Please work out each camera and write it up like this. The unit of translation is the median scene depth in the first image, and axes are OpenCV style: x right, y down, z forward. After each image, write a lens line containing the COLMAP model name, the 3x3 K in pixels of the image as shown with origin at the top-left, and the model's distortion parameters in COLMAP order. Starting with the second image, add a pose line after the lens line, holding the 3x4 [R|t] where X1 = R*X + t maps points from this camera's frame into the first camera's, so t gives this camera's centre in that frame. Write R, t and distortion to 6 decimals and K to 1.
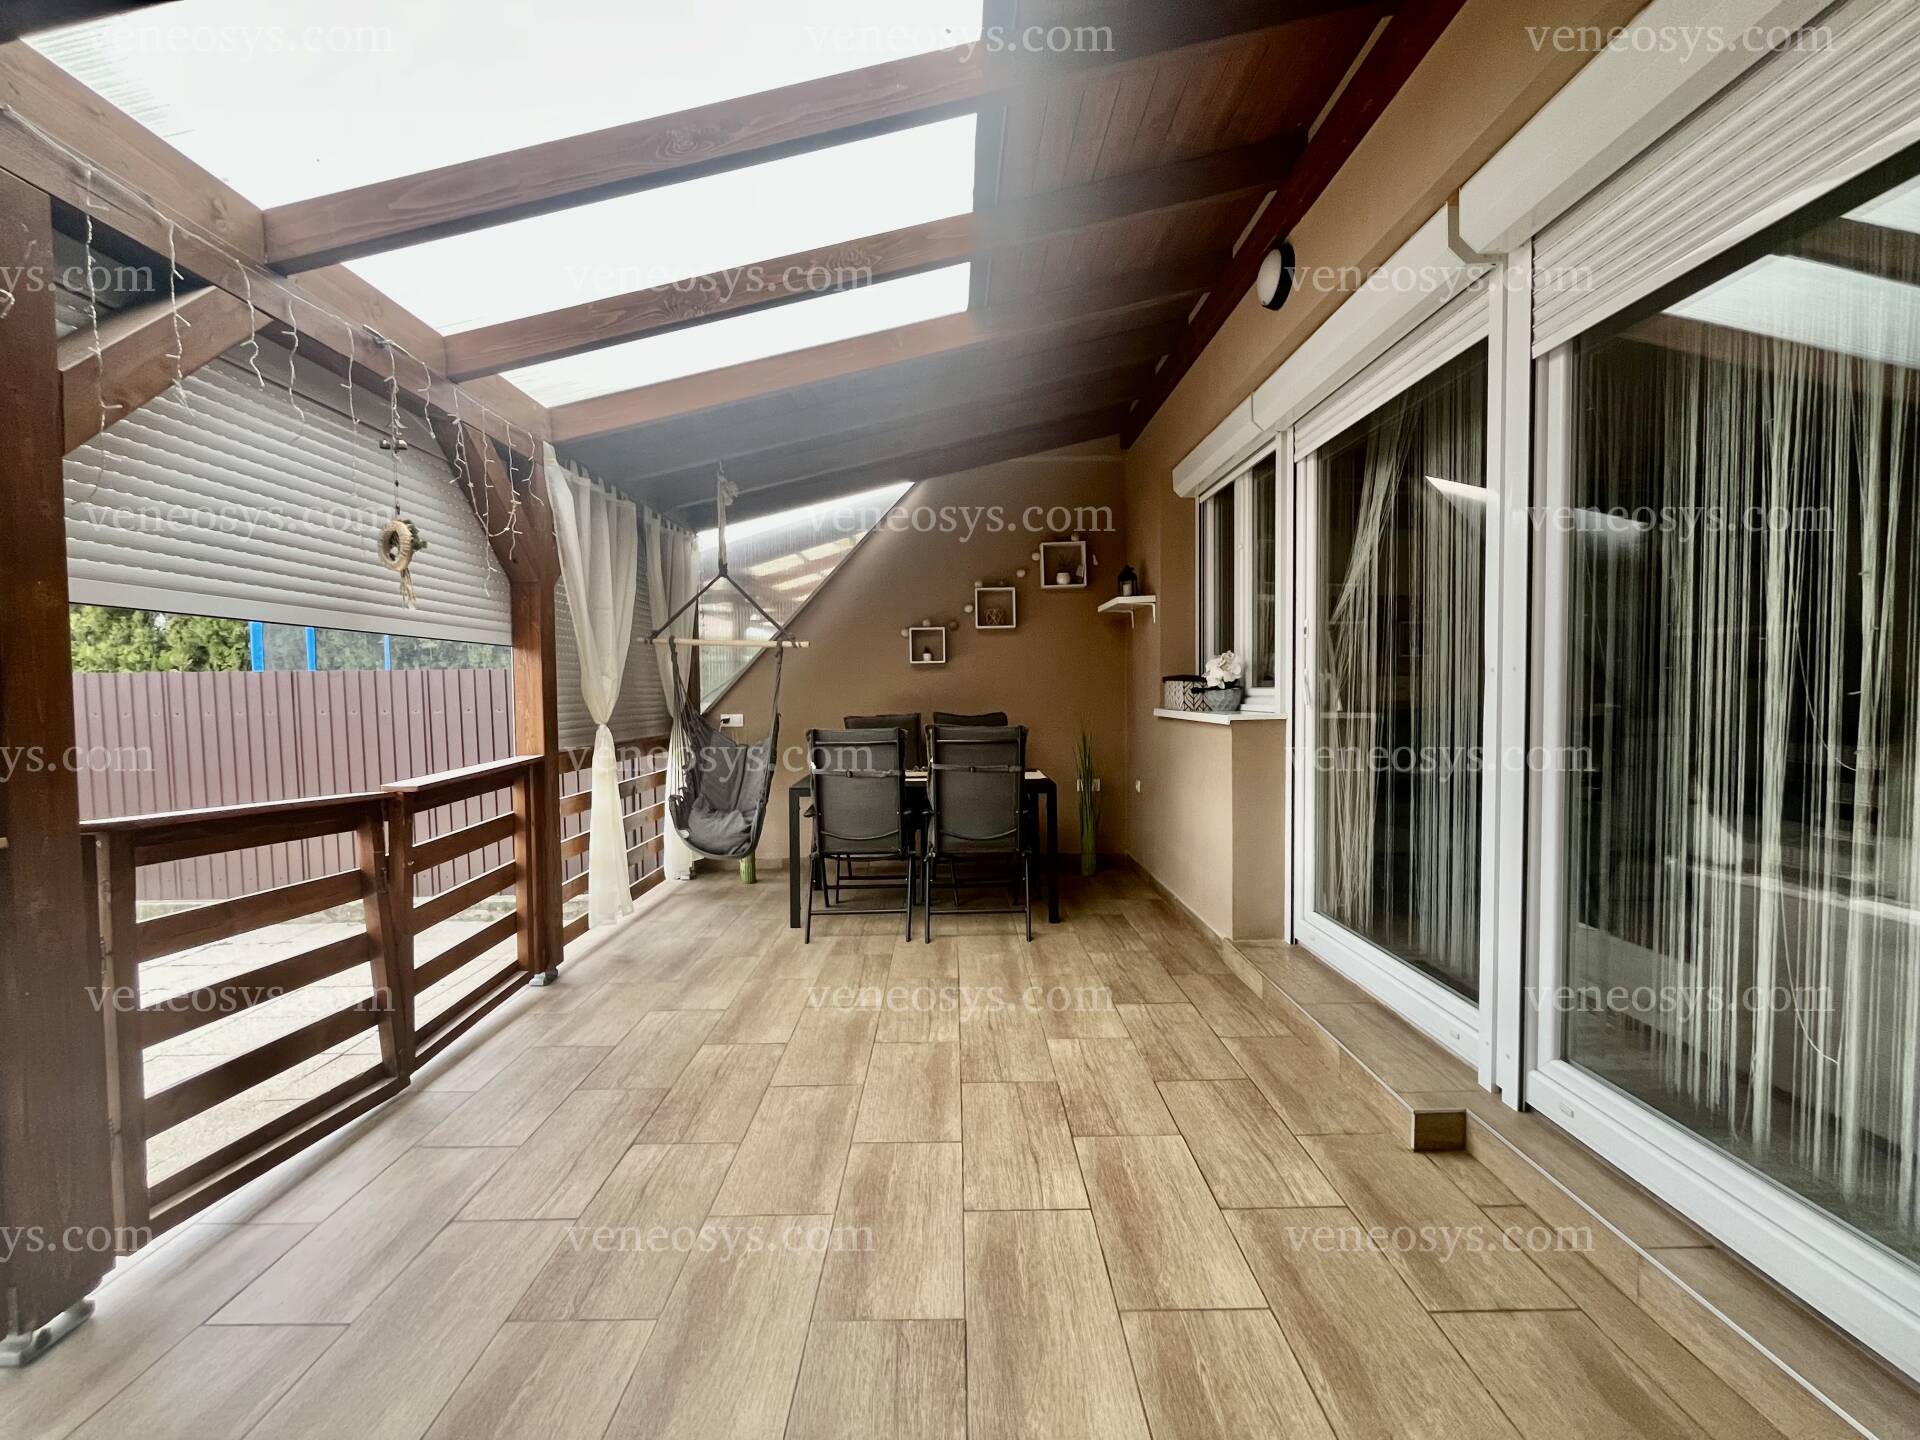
lens RADIAL K [[774.7, 0, 959.5], [0, 774.7, 722.2], [0, 0, 1]] dist [-0.000279, -0.000620]
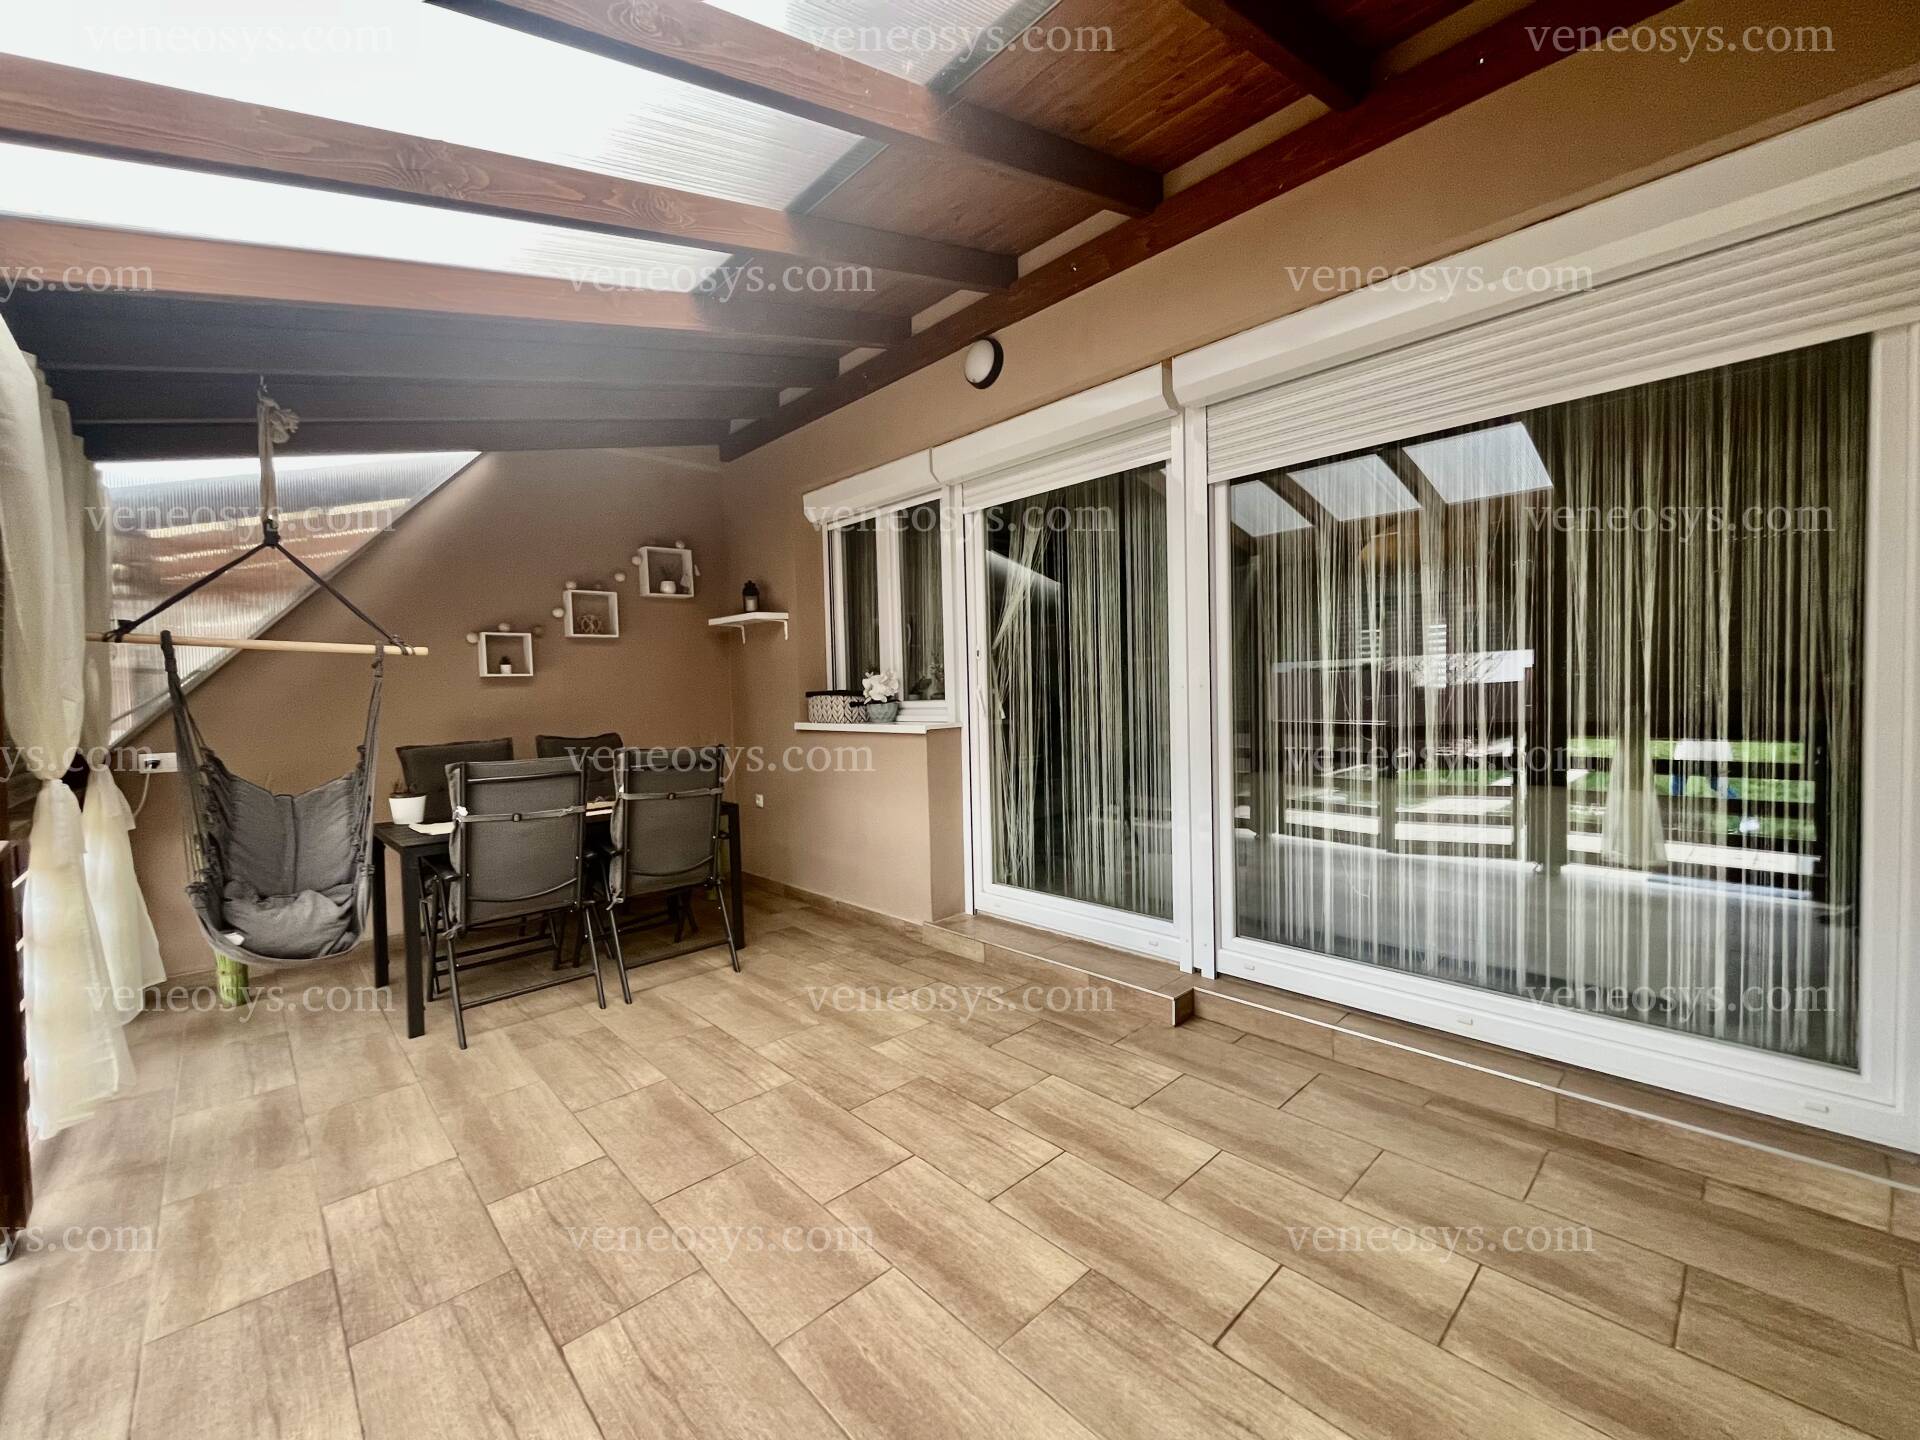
lens RADIAL K [[774.7, 0, 954.9], [0, 774.7, 721.1], [0, 0, 1]] dist [-0.000279, -0.000620]
pose [[0.735051, -0.030585, 0.677322, -0.378728], [0.043998, 0.999028, -0.002636, -0.010072], [-0.676583, 0.031738, 0.735682, 0.125622]]
